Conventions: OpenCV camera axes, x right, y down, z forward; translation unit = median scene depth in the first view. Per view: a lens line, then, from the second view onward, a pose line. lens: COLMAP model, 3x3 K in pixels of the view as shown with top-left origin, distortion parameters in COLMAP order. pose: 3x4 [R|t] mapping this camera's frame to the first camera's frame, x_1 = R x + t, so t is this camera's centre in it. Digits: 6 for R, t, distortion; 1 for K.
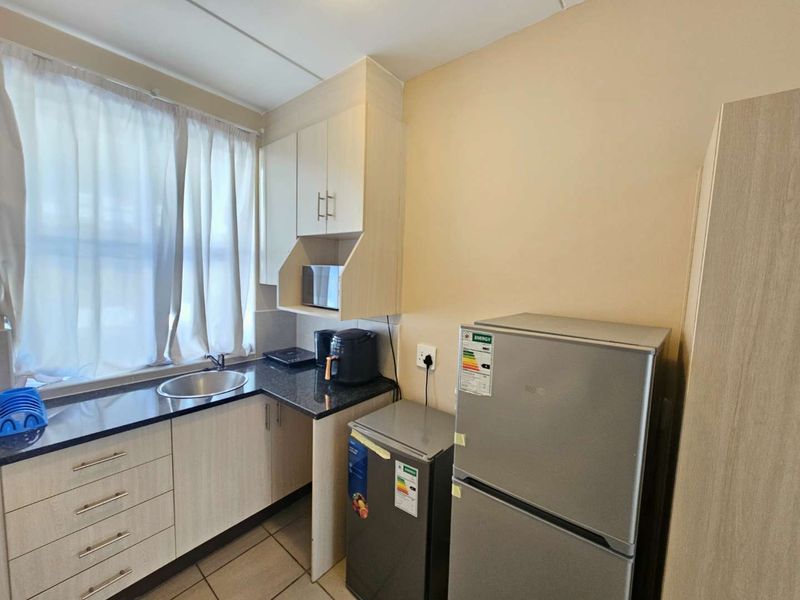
lens RADIAL K [[324.0, 0, 402.9], [0, 324.0, 302.2], [0, 0, 1]] dist [-0.000118, -0.000301]
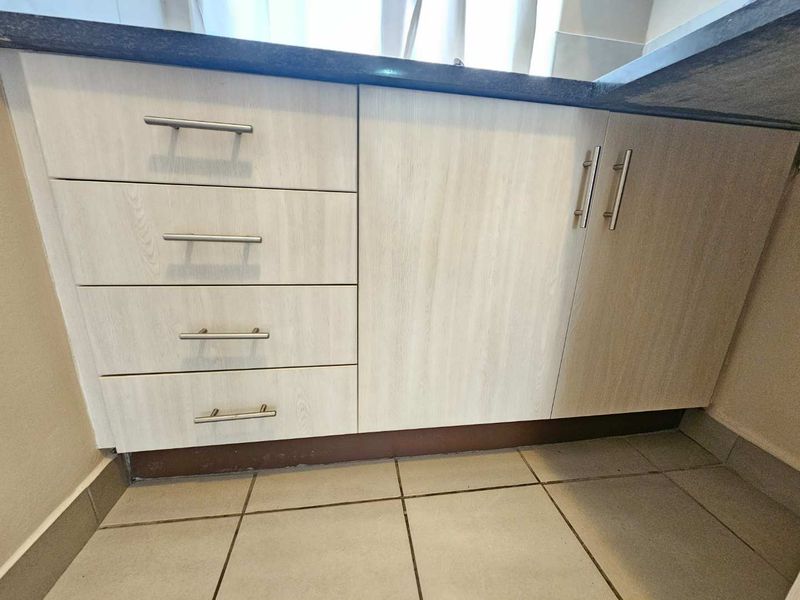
lens RADIAL K [[324.0, 0, 404.1], [0, 324.0, 298.4], [0, 0, 1]] dist [-0.000118, -0.000301]
pose [[0.741826, 0.191172, -0.642766, -0.341078], [-0.079693, 0.976844, 0.198558, 0.448841], [0.665841, -0.096072, 0.739883, 0.642225]]
